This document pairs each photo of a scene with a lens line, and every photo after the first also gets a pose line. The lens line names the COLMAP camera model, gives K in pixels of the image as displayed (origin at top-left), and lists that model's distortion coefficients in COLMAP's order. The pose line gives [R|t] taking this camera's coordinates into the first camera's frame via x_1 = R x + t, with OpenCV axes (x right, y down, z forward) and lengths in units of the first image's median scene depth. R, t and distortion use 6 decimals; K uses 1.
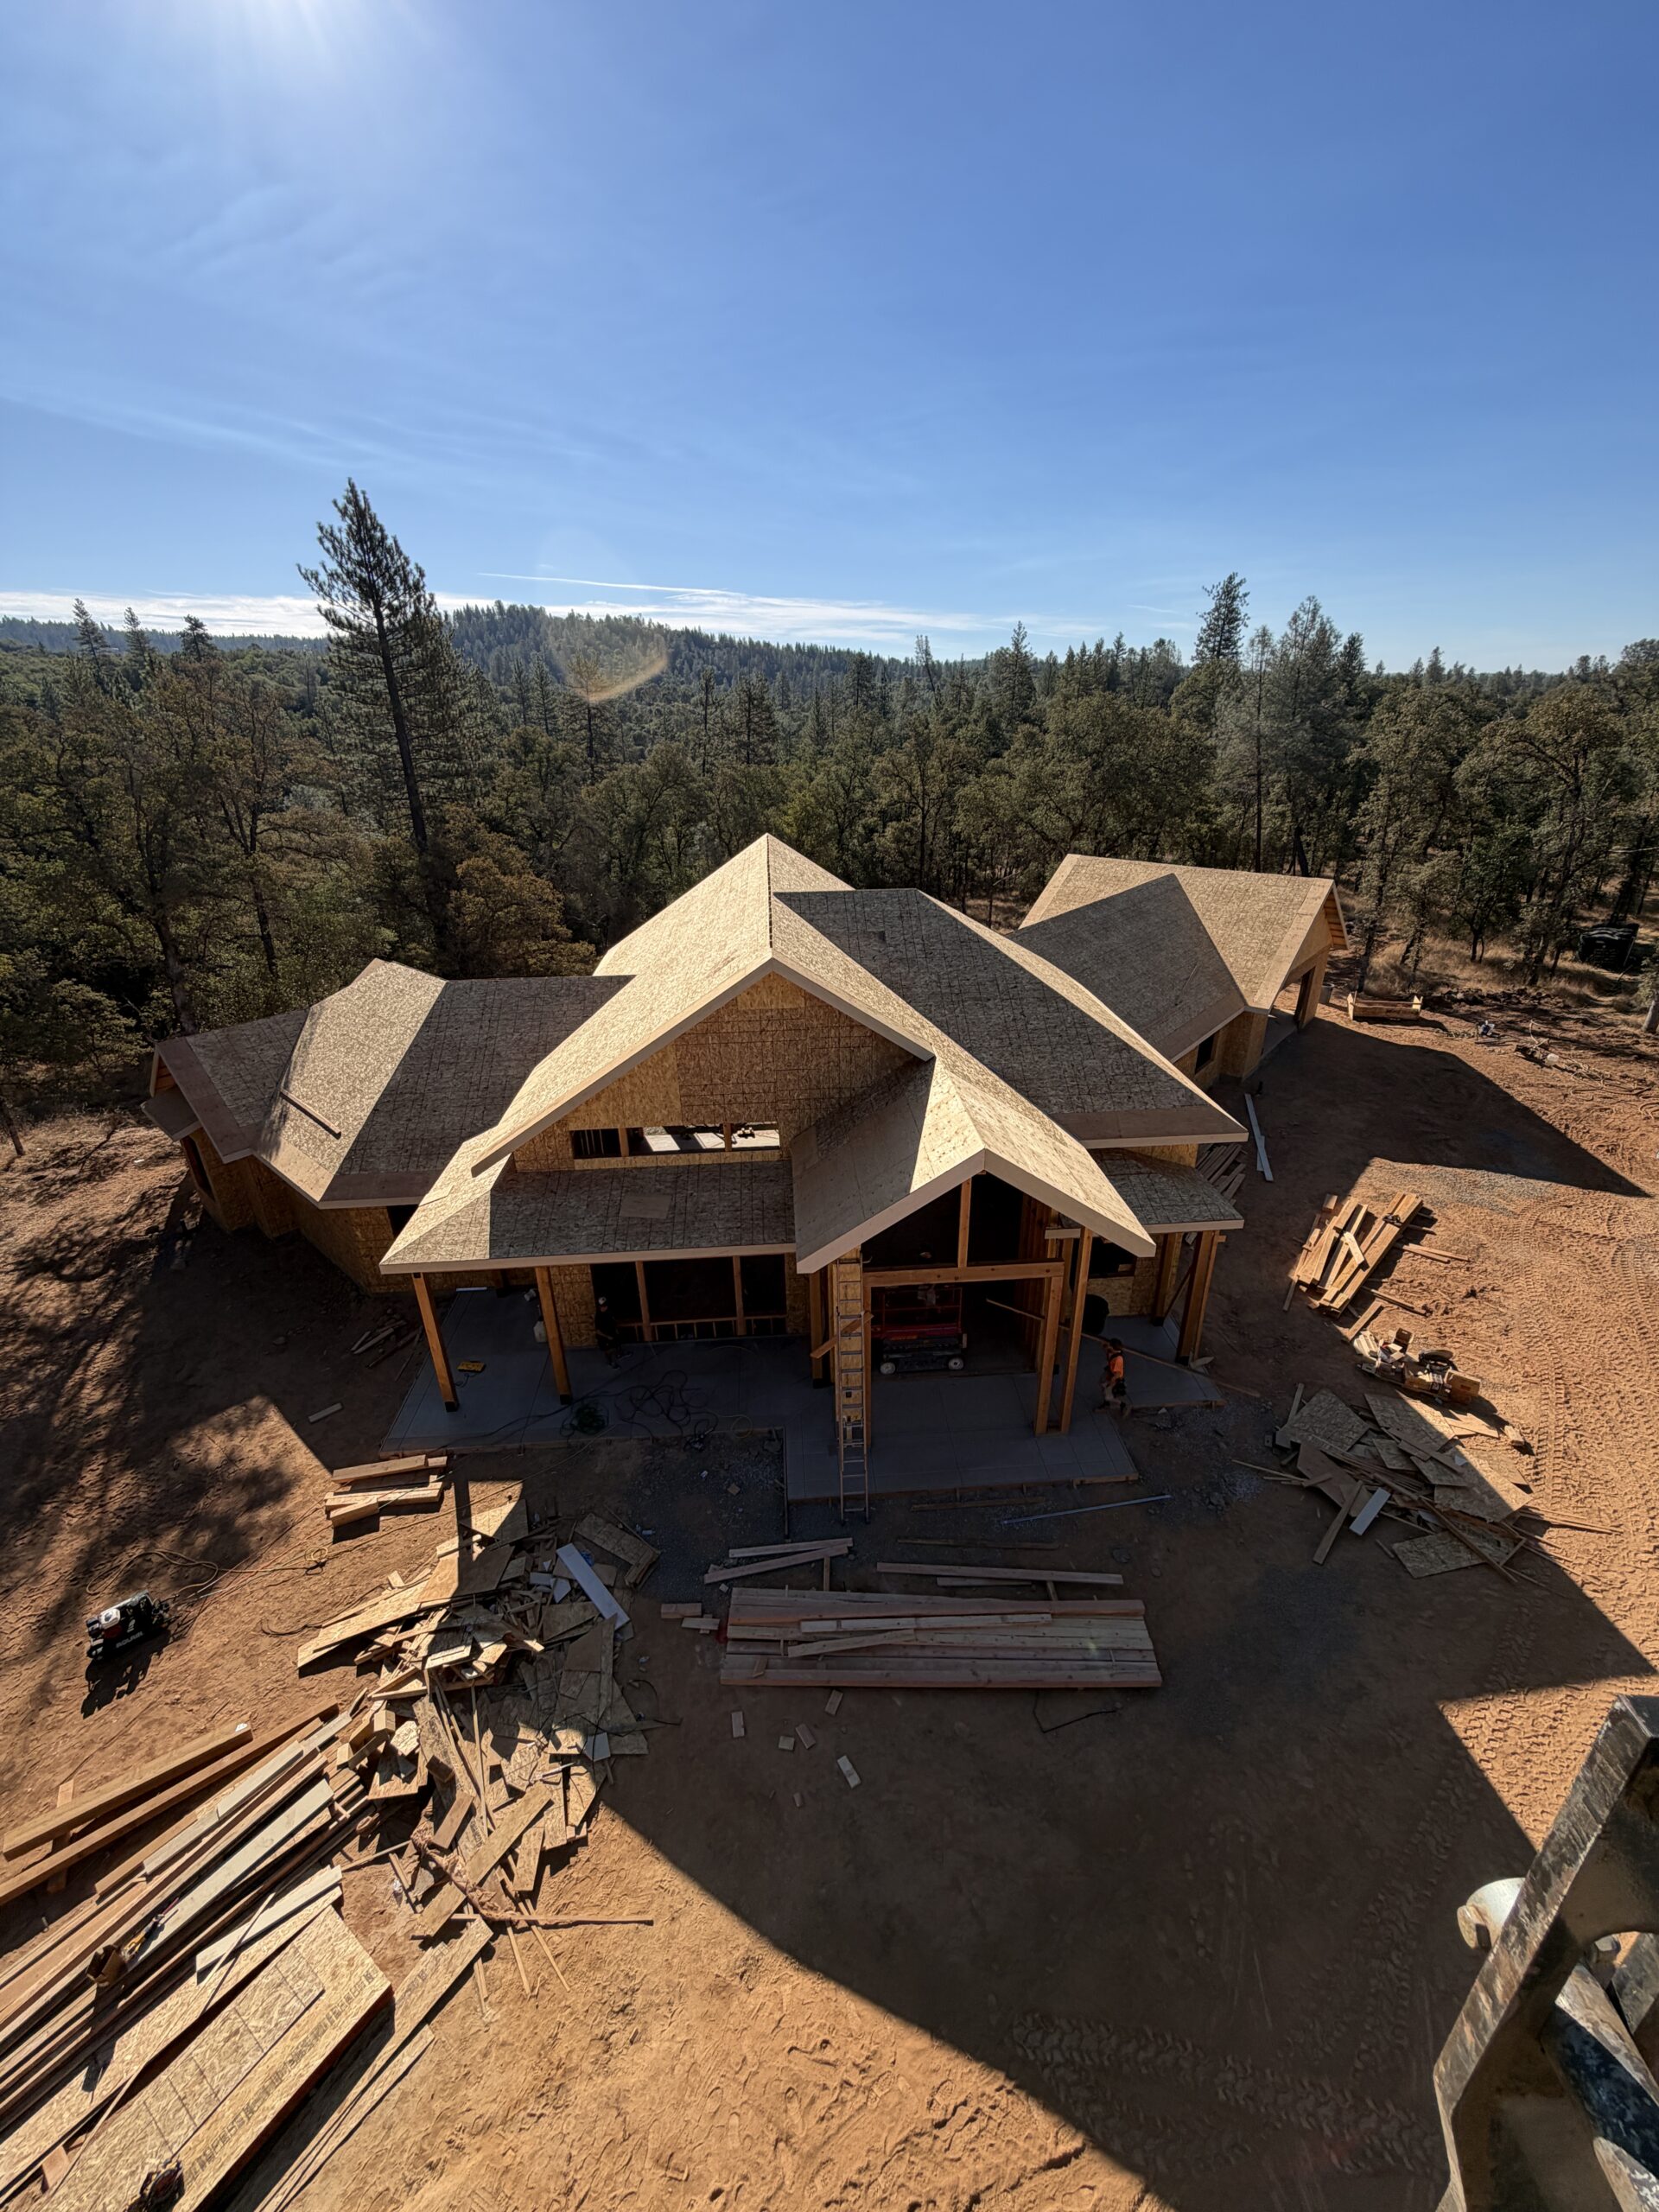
lens RADIAL K [[880.7, 0, 829.5], [0, 880.7, 1106.0], [0, 0, 1]] dist [-0.002952, -0.000231]
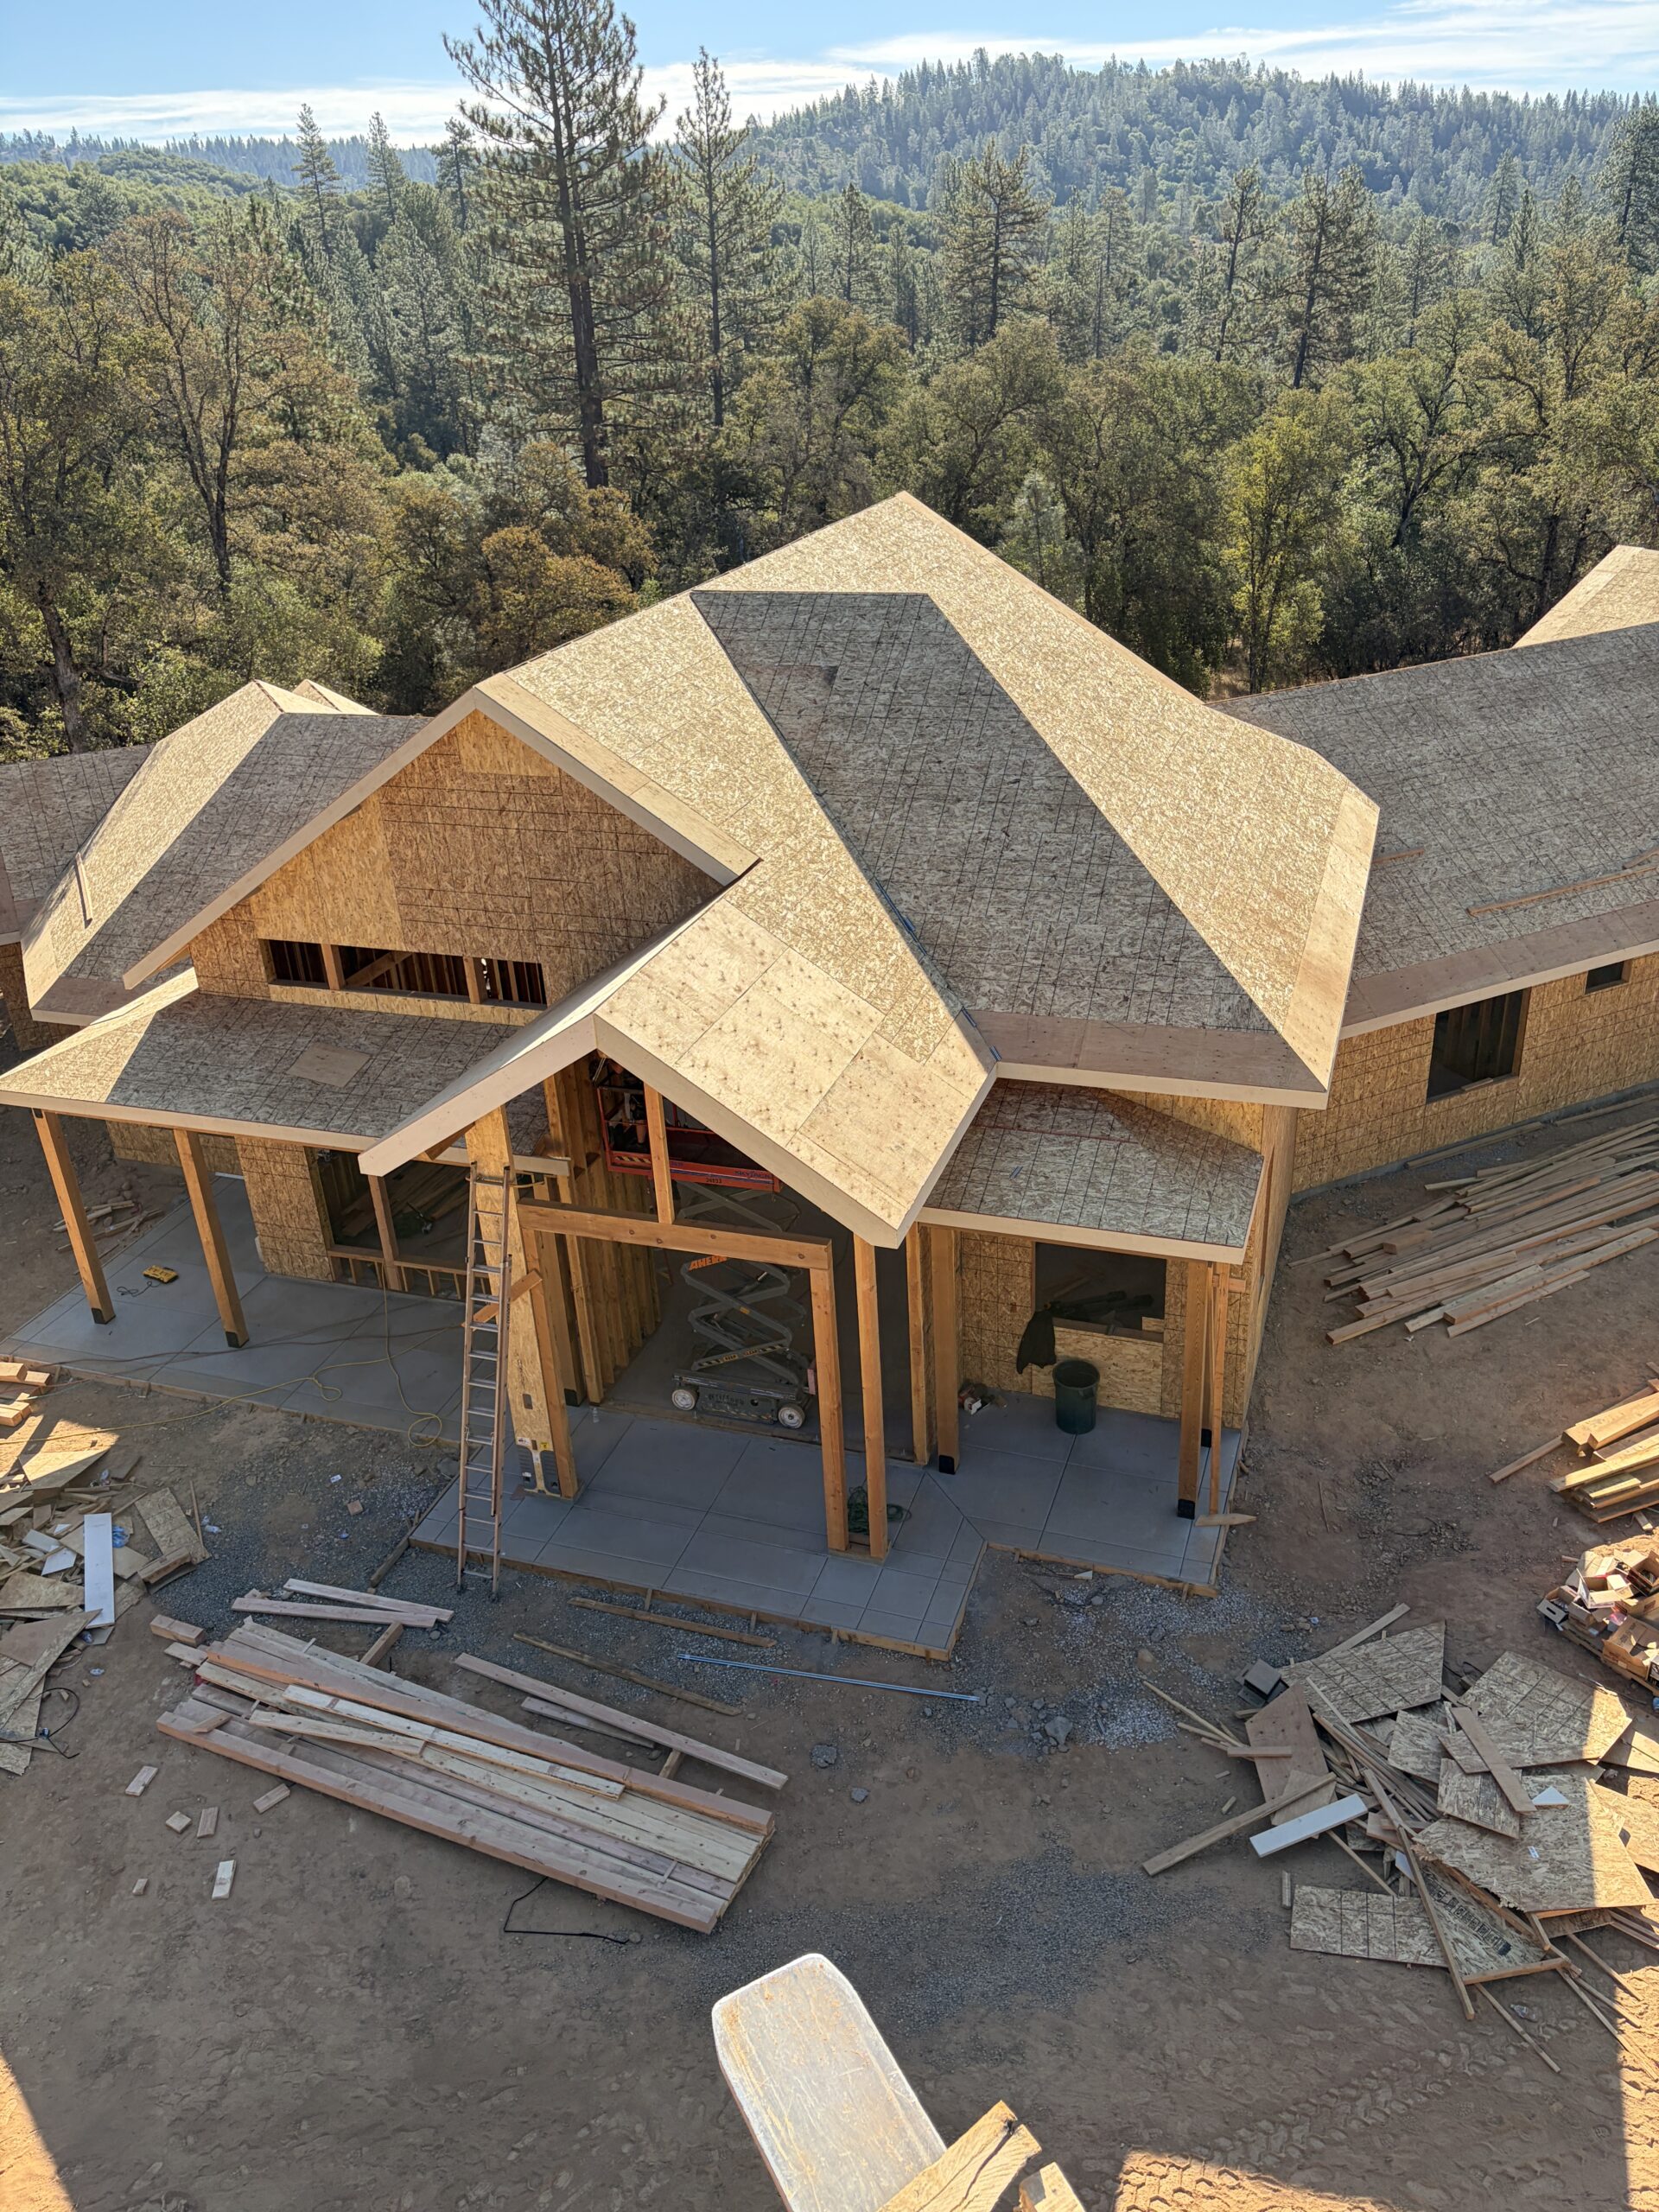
lens RADIAL K [[1668.9, 0, 837.3], [0, 1668.9, 1119.3], [0, 0, 1]] dist [0.065638, -0.084007]
pose [[0.918283, 0.150432, -0.366233, 0.408296], [-0.130910, 0.988343, 0.077727, 0.004954], [0.373656, -0.023432, 0.927271, -0.011128]]
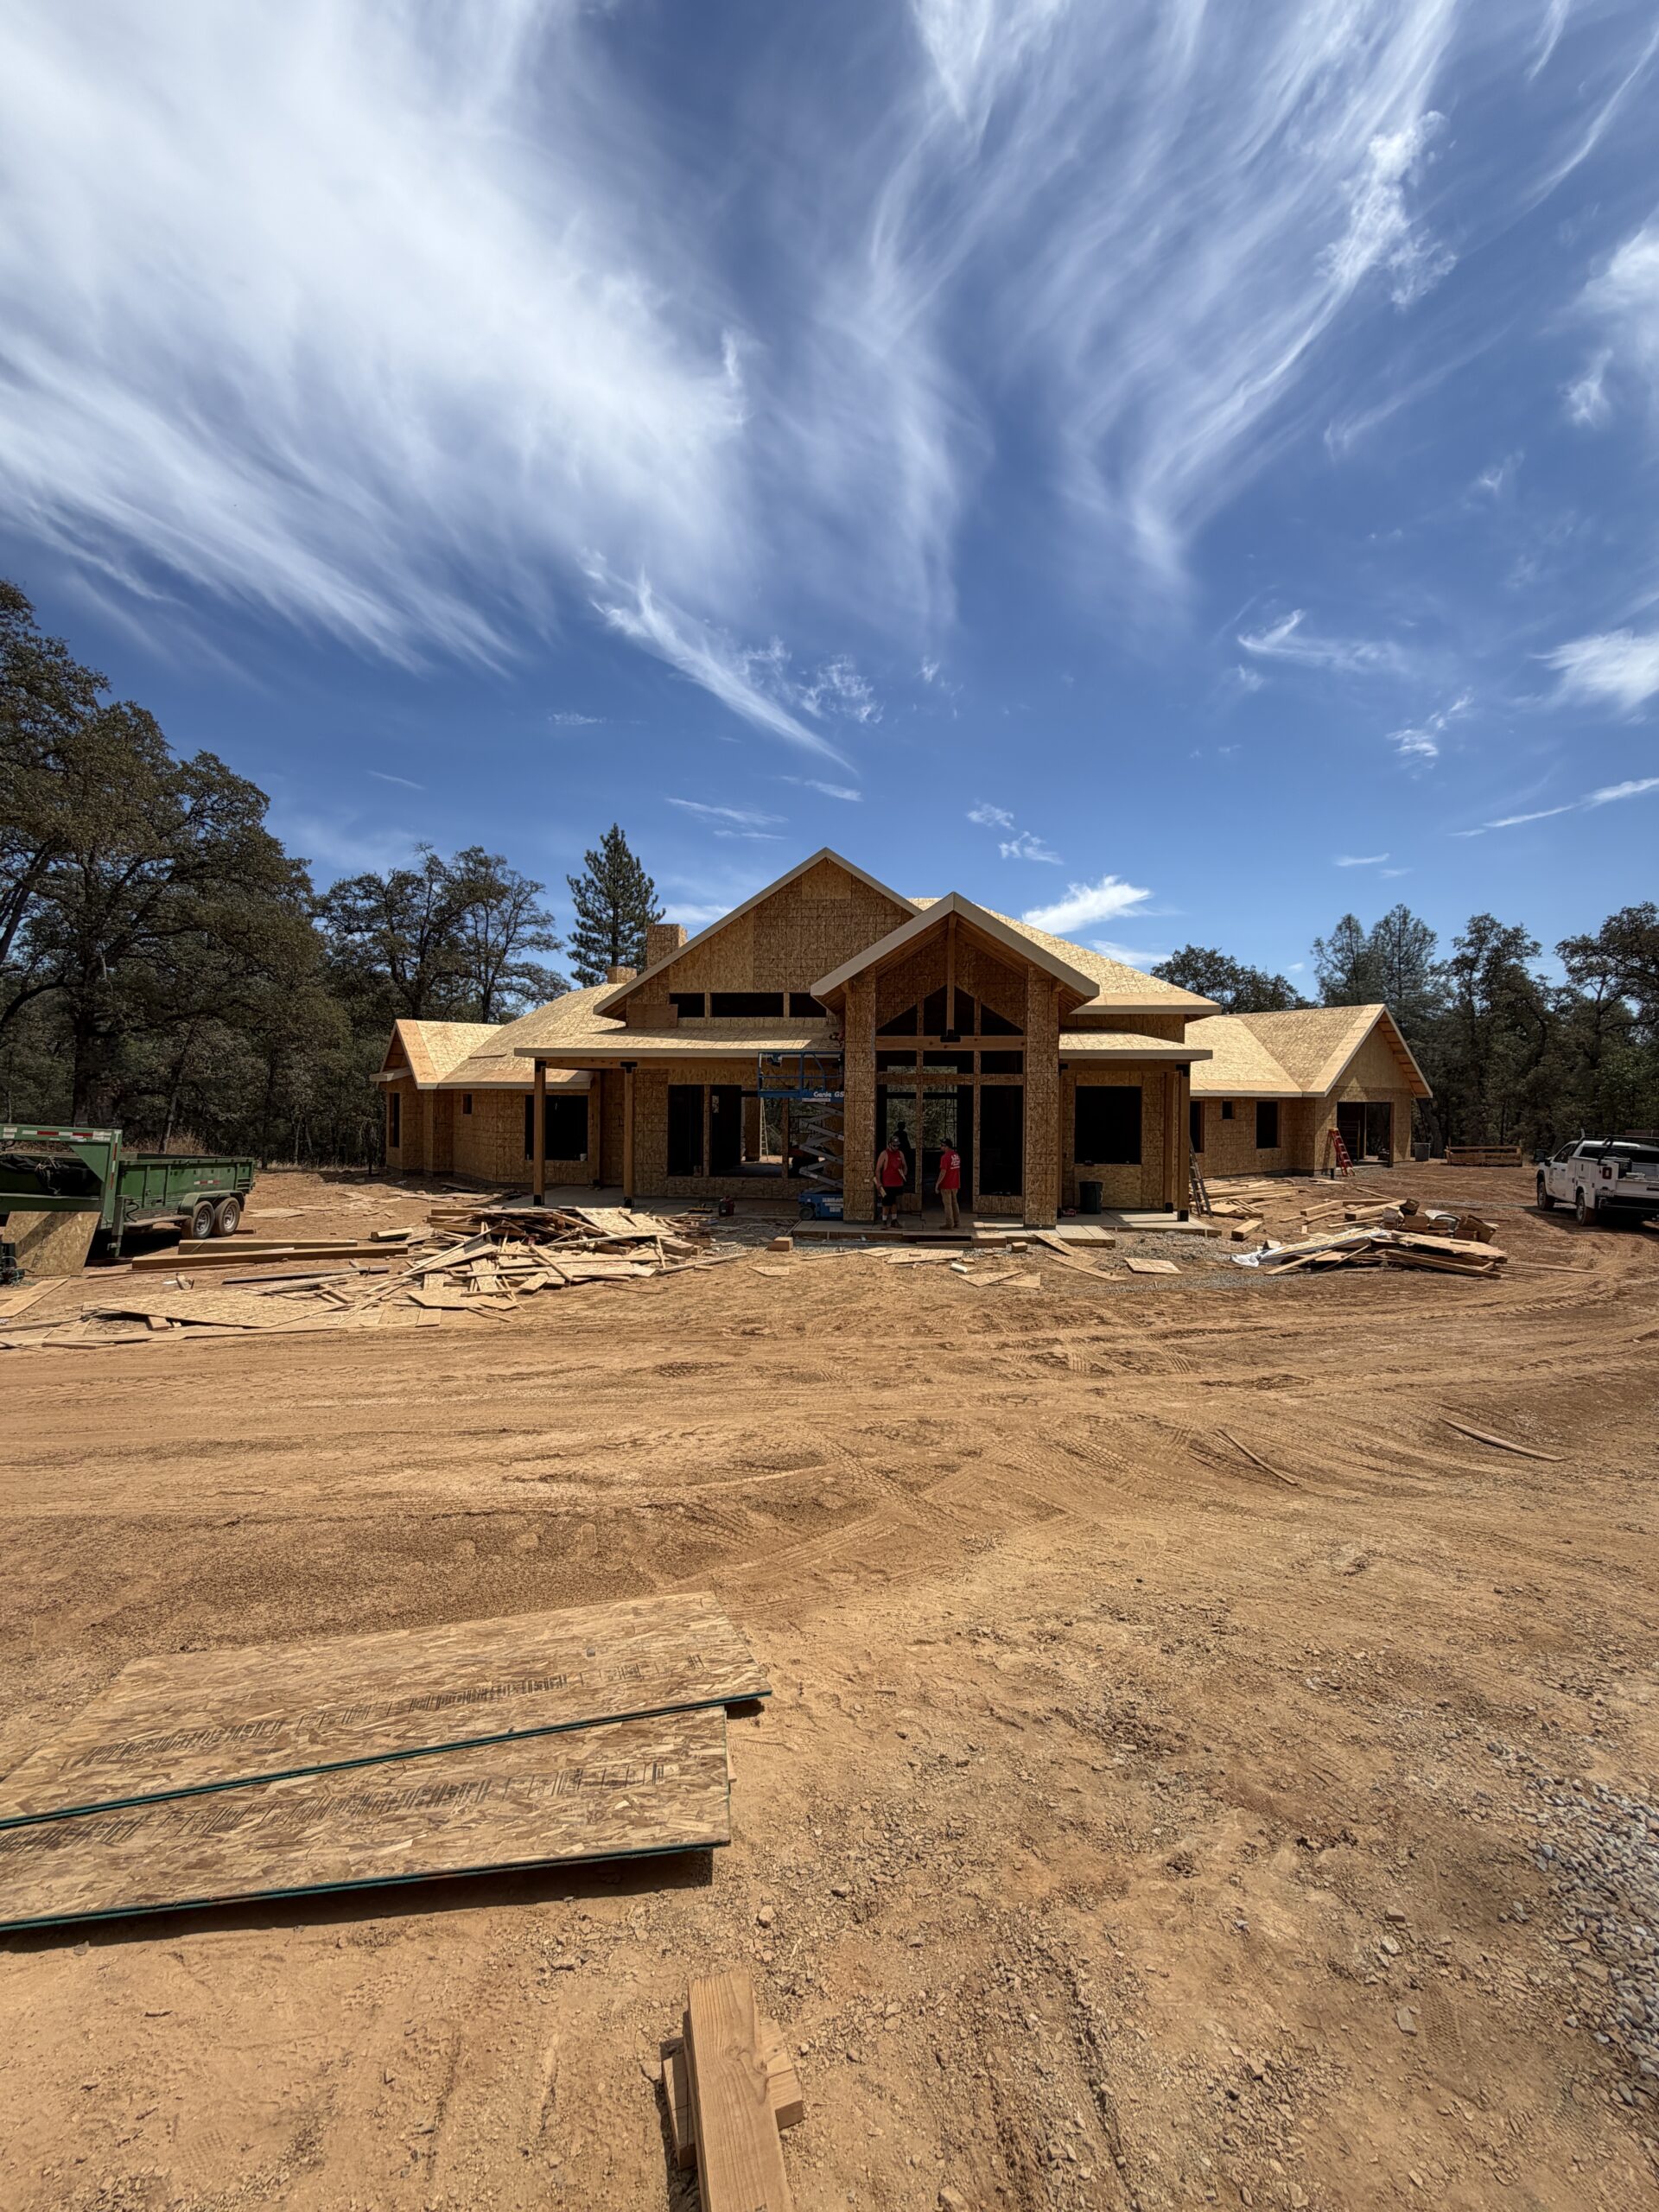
lens RADIAL K [[880.7, 0, 829.5], [0, 880.7, 1106.0], [0, 0, 1]] dist [-0.002952, -0.000231]
pose [[0.982621, 0.023239, -0.184160, 0.130238], [-0.096024, 0.912701, -0.397185, 0.476961], [0.158853, 0.407966, 0.899071, -0.059266]]
